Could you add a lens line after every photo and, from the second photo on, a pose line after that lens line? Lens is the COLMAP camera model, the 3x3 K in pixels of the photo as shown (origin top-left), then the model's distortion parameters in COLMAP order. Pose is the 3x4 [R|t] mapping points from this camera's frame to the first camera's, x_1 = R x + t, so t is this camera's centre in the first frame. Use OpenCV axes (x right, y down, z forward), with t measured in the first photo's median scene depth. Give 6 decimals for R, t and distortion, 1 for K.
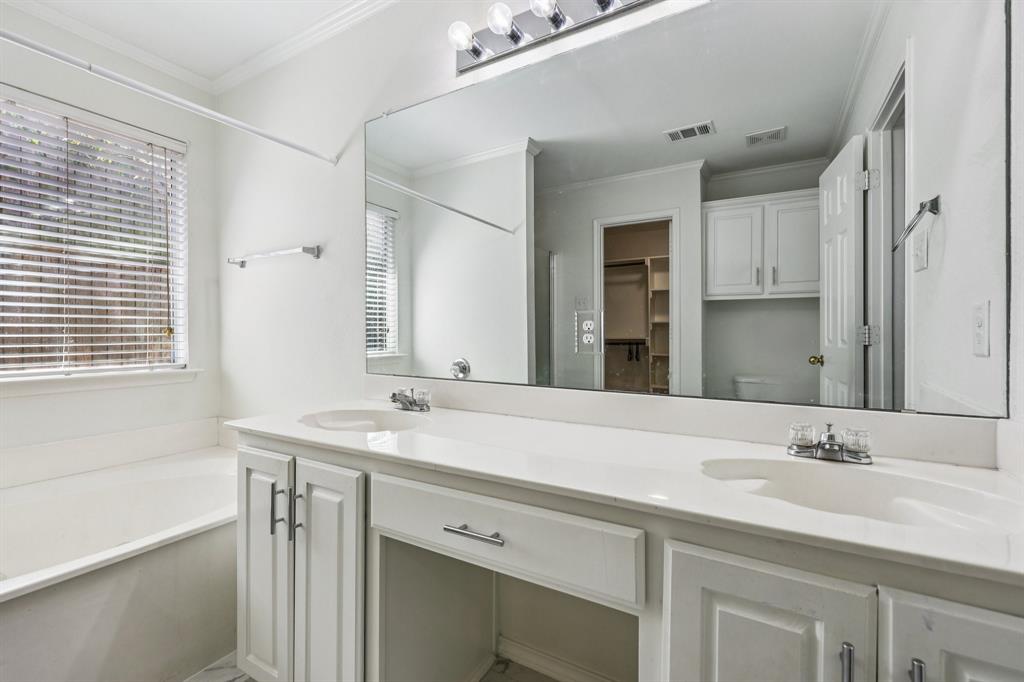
lens RADIAL K [[439.6, 0, 510.4], [0, 439.6, 337.1], [0, 0, 1]] dist [0.001296, 0.000598]
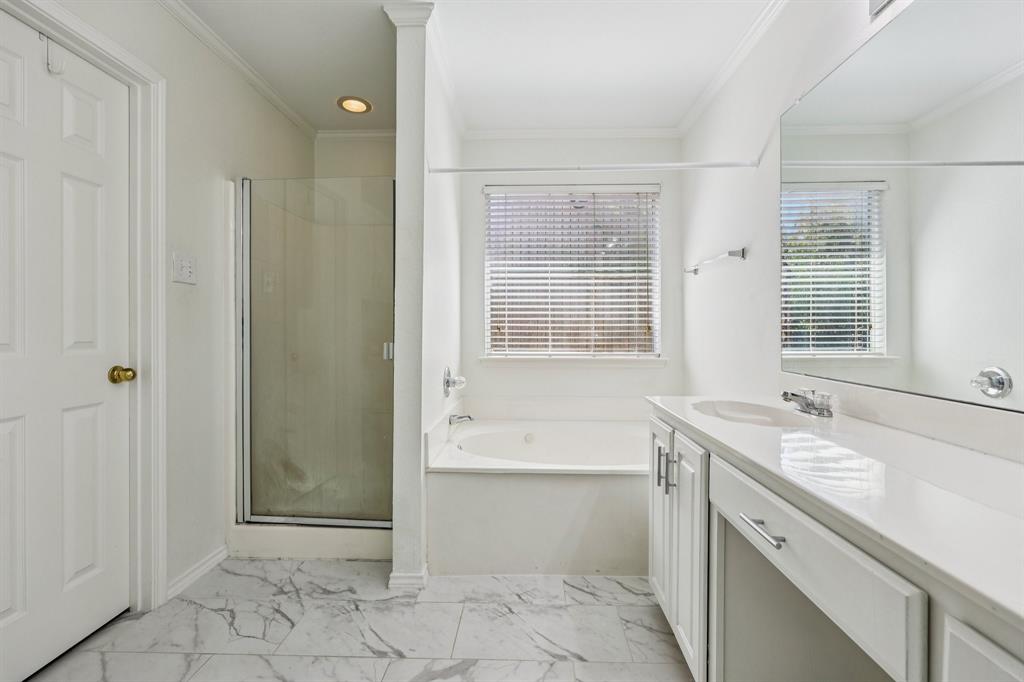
lens RADIAL K [[439.6, 0, 511.5], [0, 439.6, 334.2], [0, 0, 1]] dist [0.001296, 0.000598]
pose [[0.468104, 0.010070, -0.883616, 0.261613], [-0.010028, 0.999931, 0.006083, 0.000380], [0.883616, 0.006014, 0.468173, 0.009979]]
